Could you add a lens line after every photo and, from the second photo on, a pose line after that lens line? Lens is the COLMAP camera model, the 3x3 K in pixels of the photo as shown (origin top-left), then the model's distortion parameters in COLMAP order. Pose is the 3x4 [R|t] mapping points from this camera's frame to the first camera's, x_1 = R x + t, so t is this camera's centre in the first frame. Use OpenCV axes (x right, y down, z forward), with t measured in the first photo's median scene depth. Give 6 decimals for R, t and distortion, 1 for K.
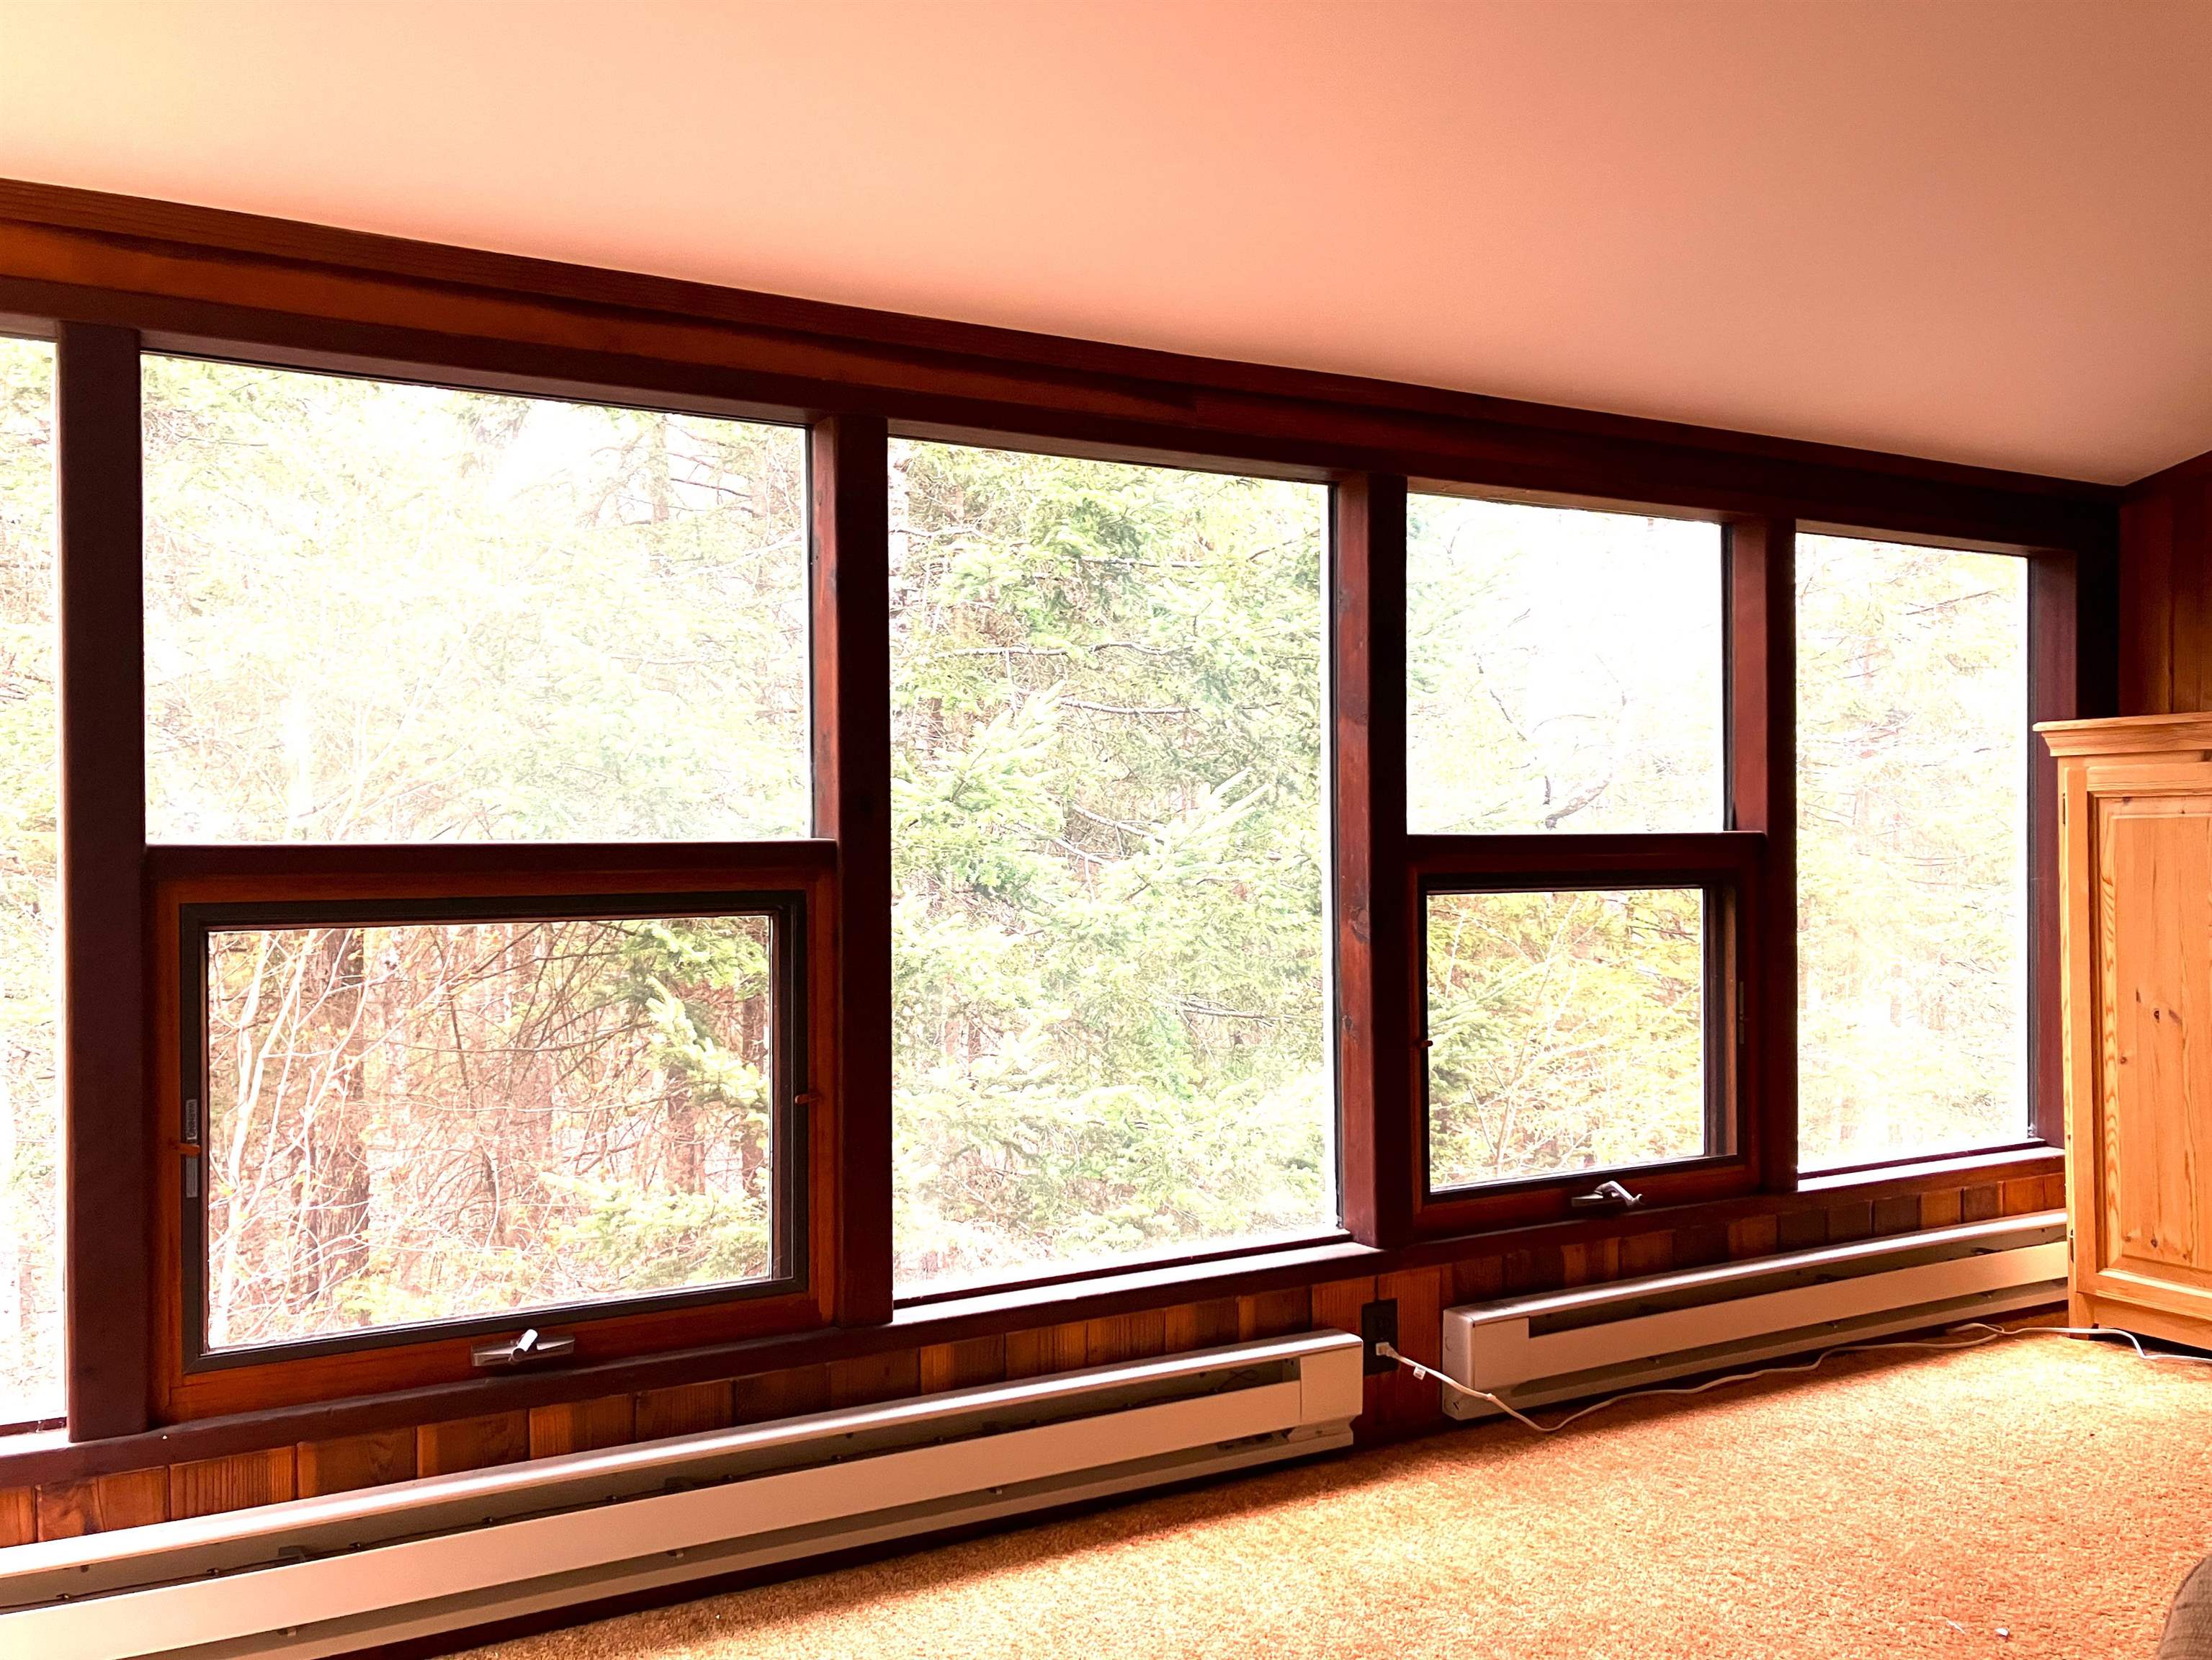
lens RADIAL K [[1923.4, 0, 1150.9], [0, 1923.4, 830.6], [0, 0, 1]] dist [0.046814, -0.049743]
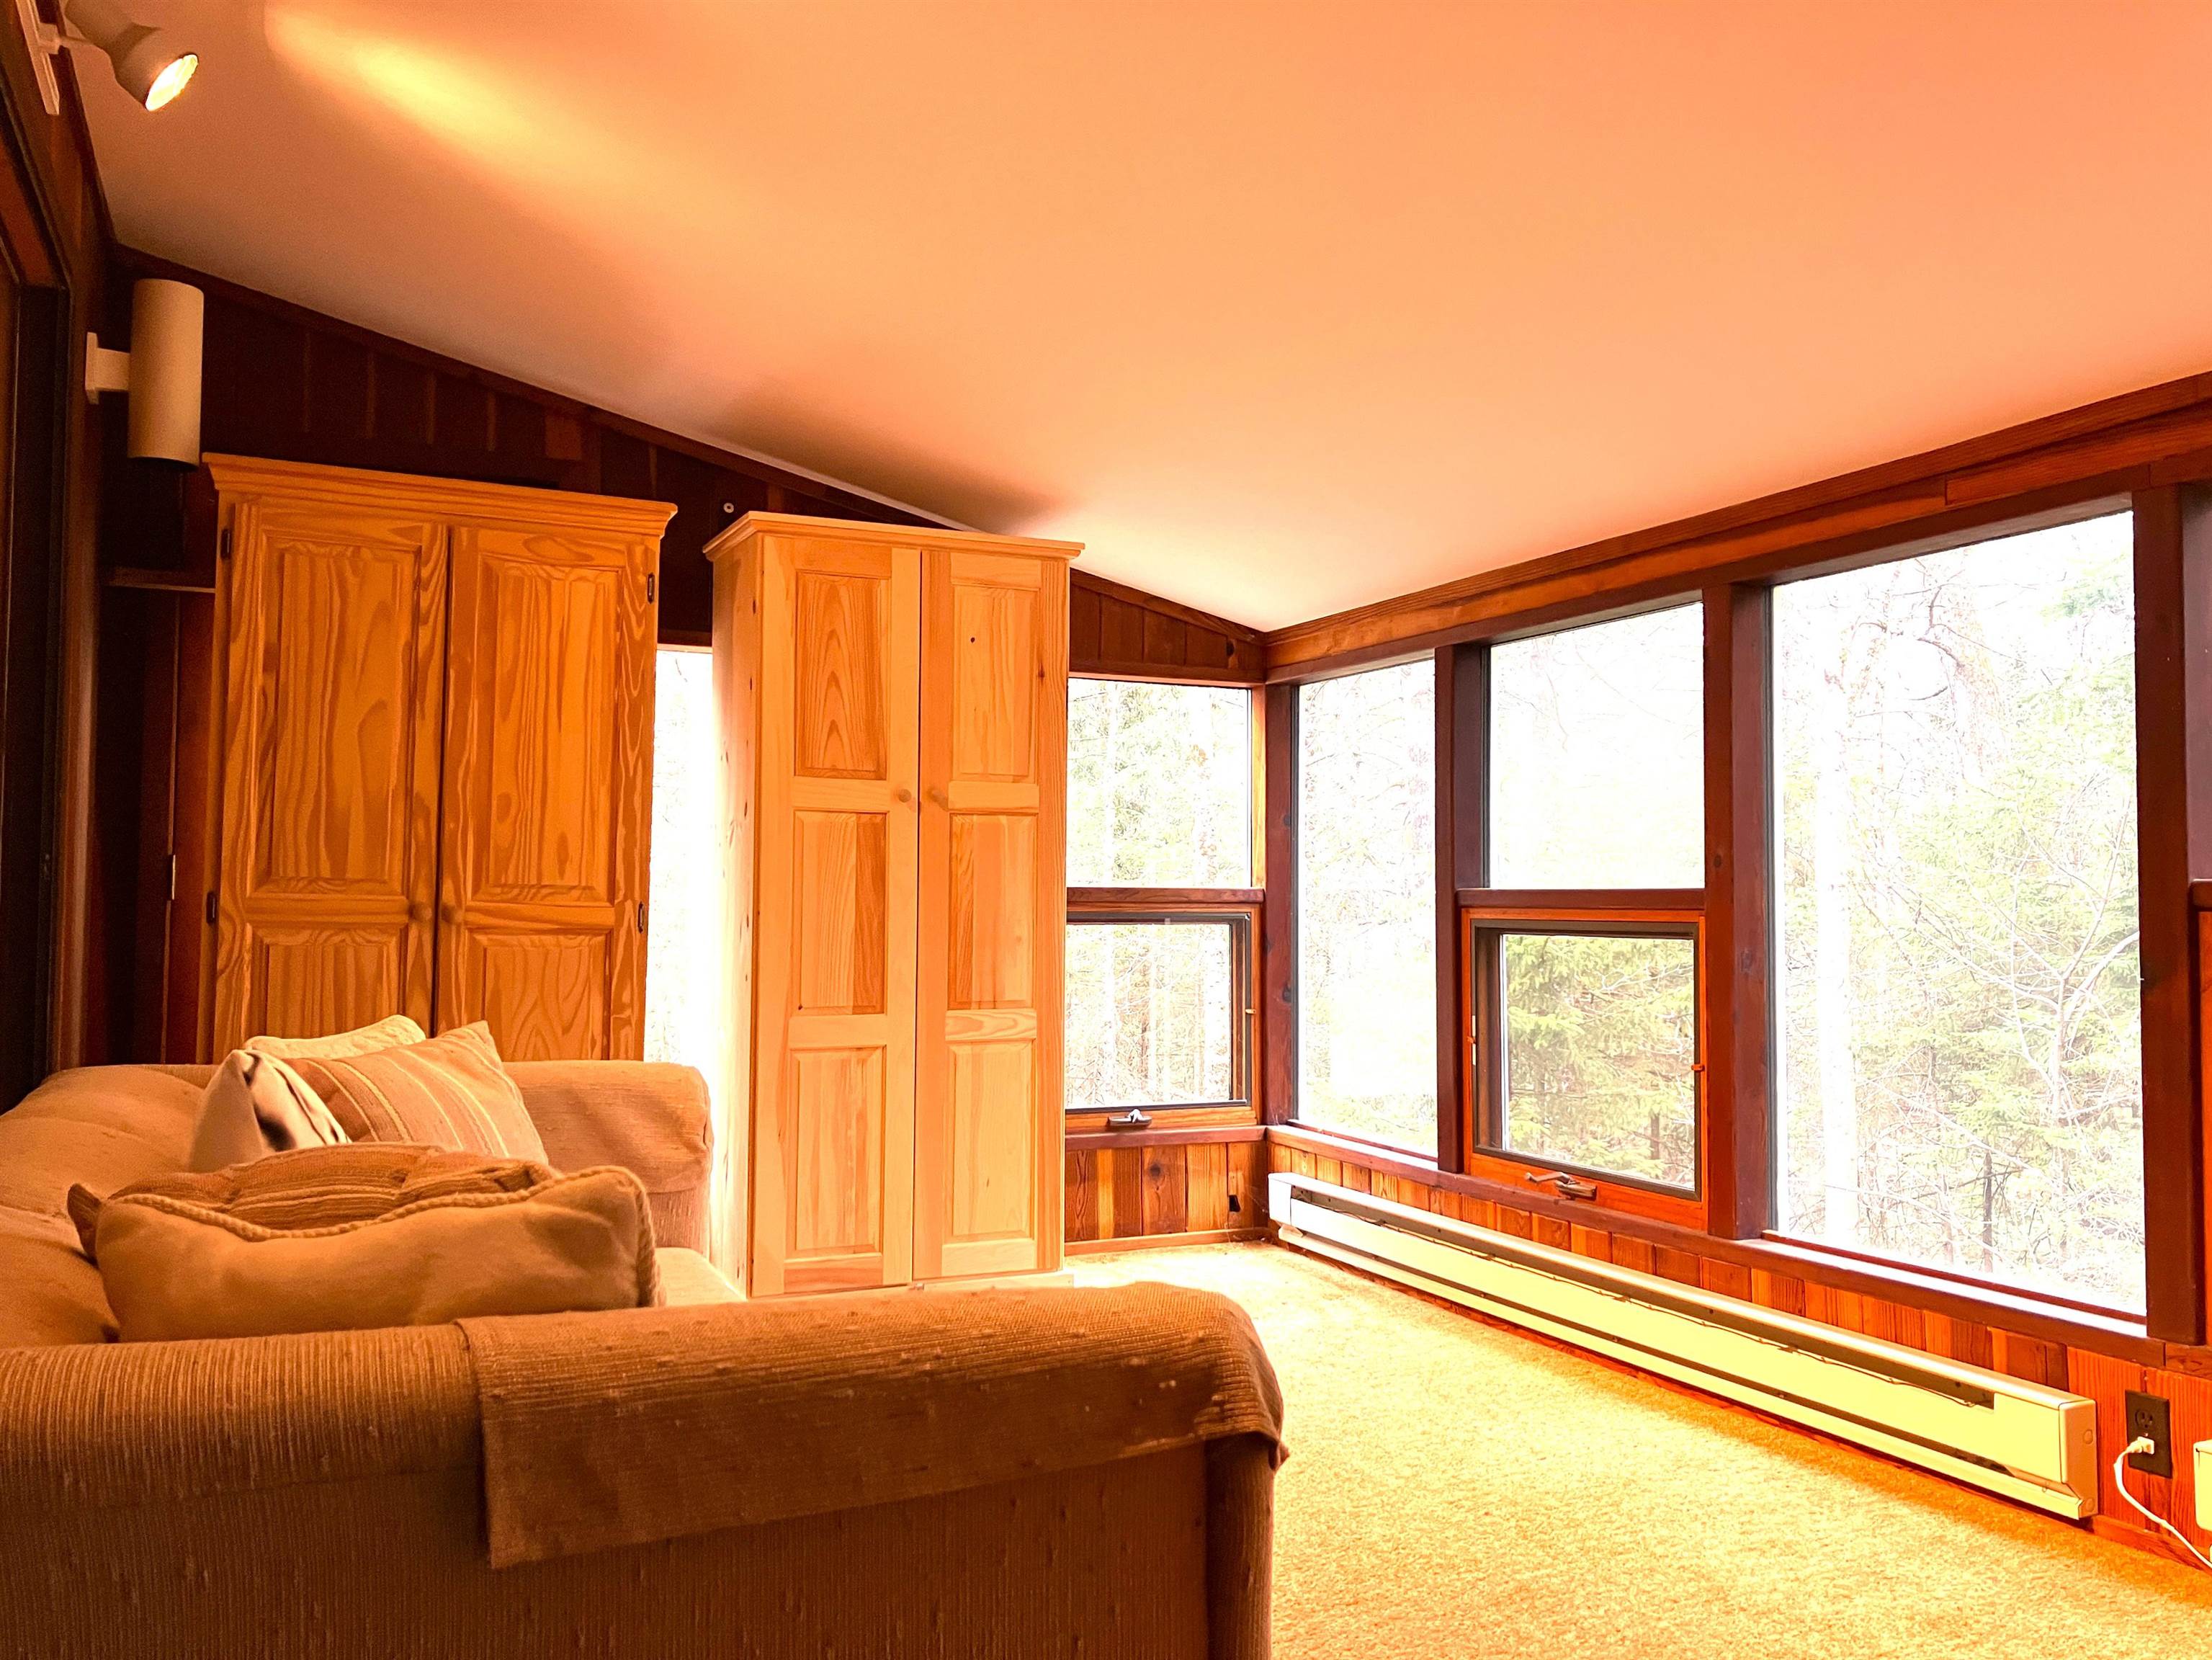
lens RADIAL K [[1923.4, 0, 1150.9], [0, 1923.4, 830.6], [0, 0, 1]] dist [0.046814, -0.049743]
pose [[-0.110809, -0.023014, -0.993575, 1.413191], [0.019060, 0.999499, -0.025277, -0.011401], [0.993659, -0.021738, -0.110314, 0.820690]]
